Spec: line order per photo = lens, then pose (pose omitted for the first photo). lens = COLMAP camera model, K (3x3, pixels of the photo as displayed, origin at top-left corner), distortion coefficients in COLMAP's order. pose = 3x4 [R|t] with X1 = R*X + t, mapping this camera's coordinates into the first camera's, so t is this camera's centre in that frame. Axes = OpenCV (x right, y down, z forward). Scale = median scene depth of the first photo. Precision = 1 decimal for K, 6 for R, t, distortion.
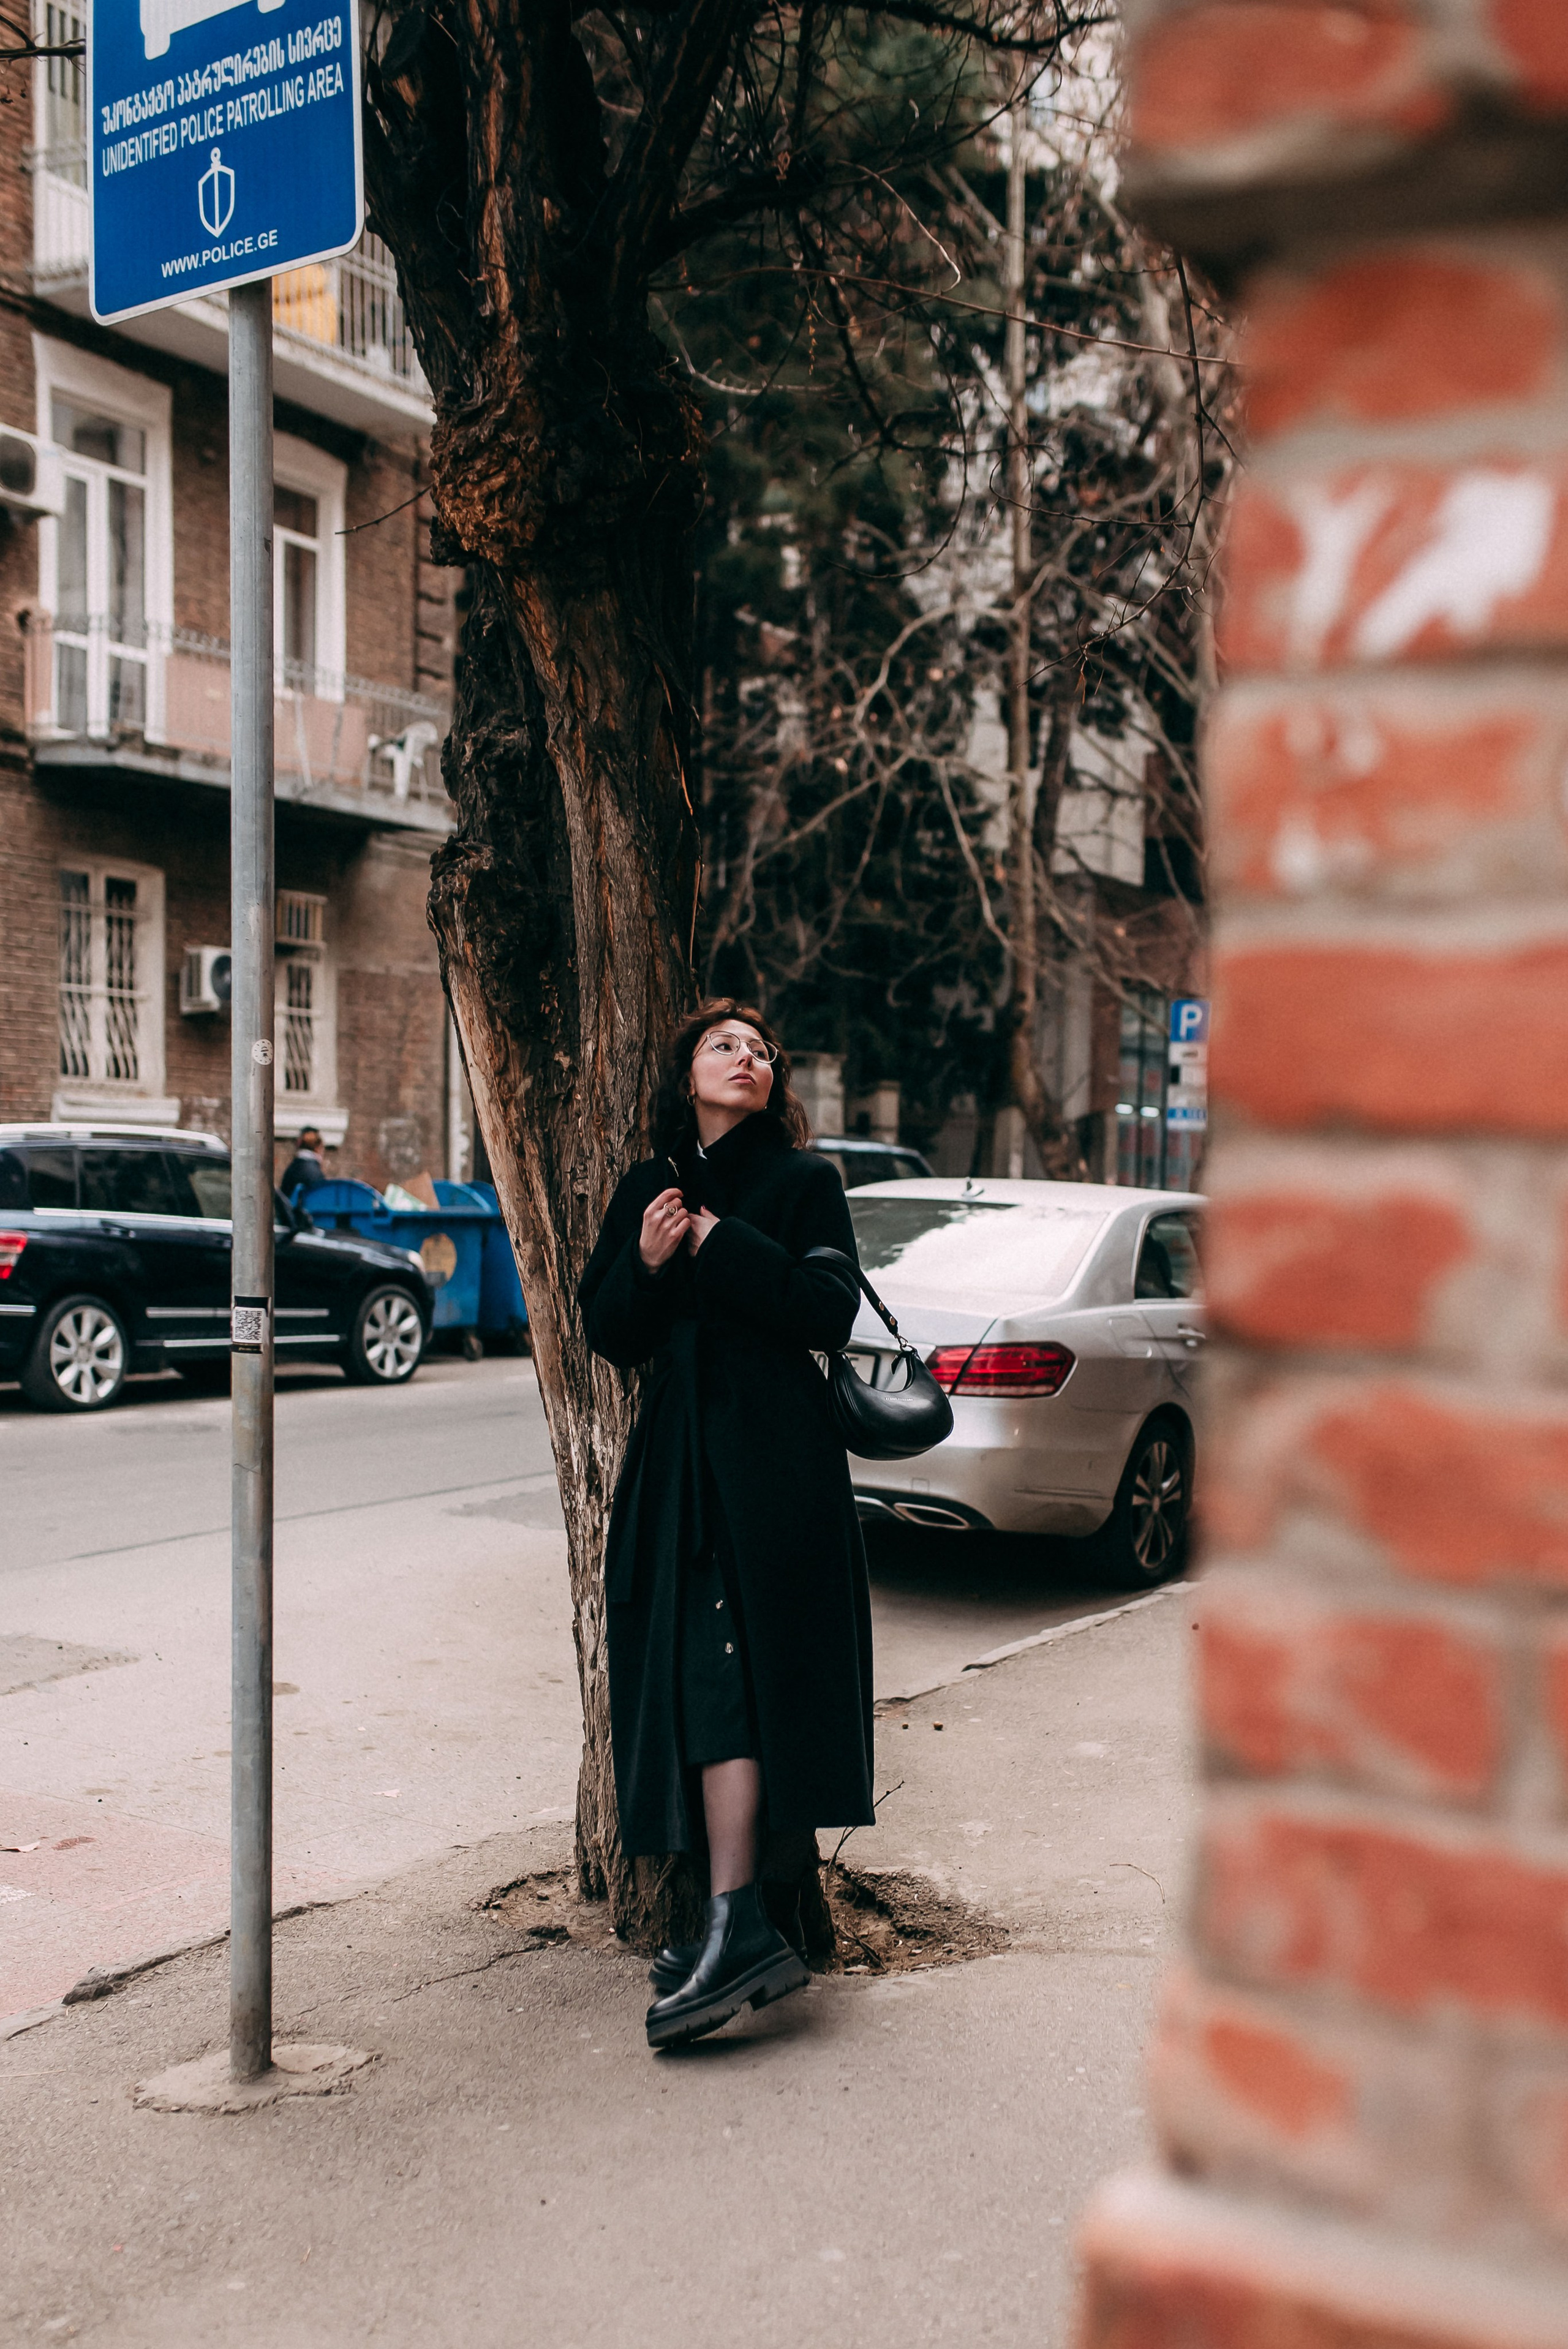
lens RADIAL K [[2359.9, 0, 785.7], [0, 2359.9, 1175.0], [0, 0, 1]] dist [-0.047667, 0.000000]
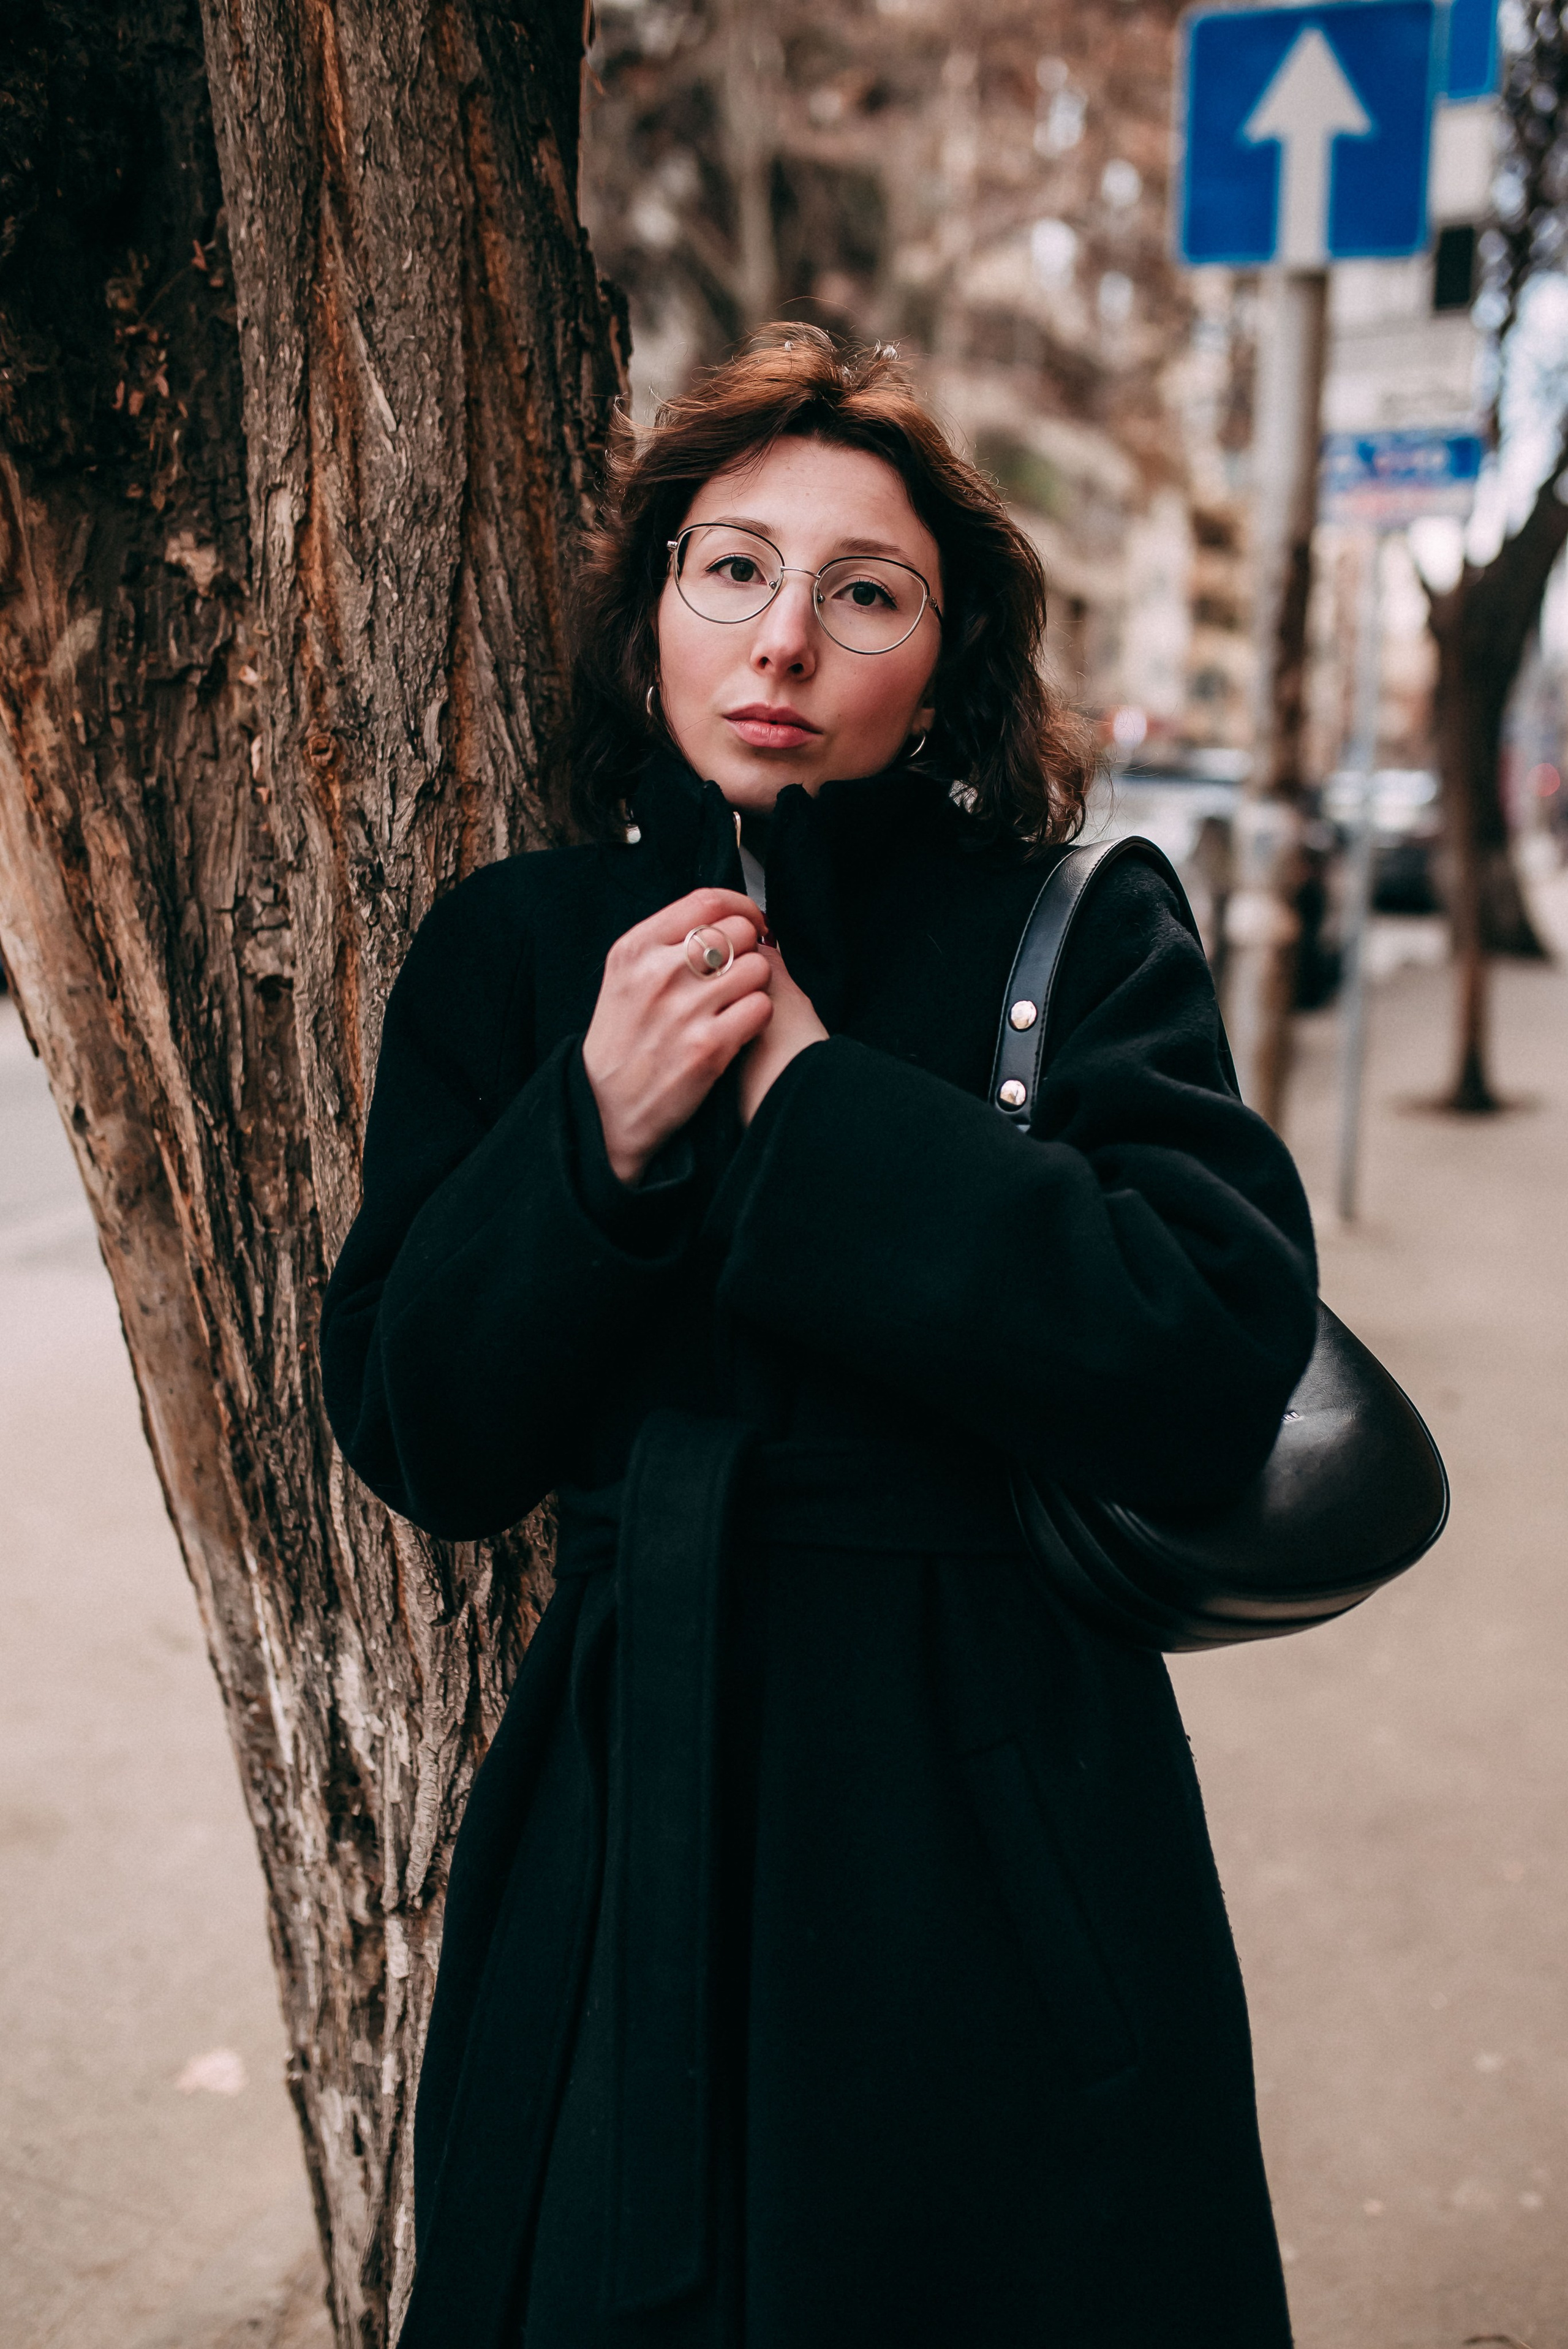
lens RADIAL K [[2359.9, 0, 779.3], [0, 2359.9, 1174.6], [0, 0, 1]] dist [-0.047667, 0.000000]
pose [[0.984624, -0.039426, 0.170179, -0.074110], [0.012195, 0.987335, 0.158180, -0.015771], [-0.174260, -0.153672, 0.972635, 0.667513]]
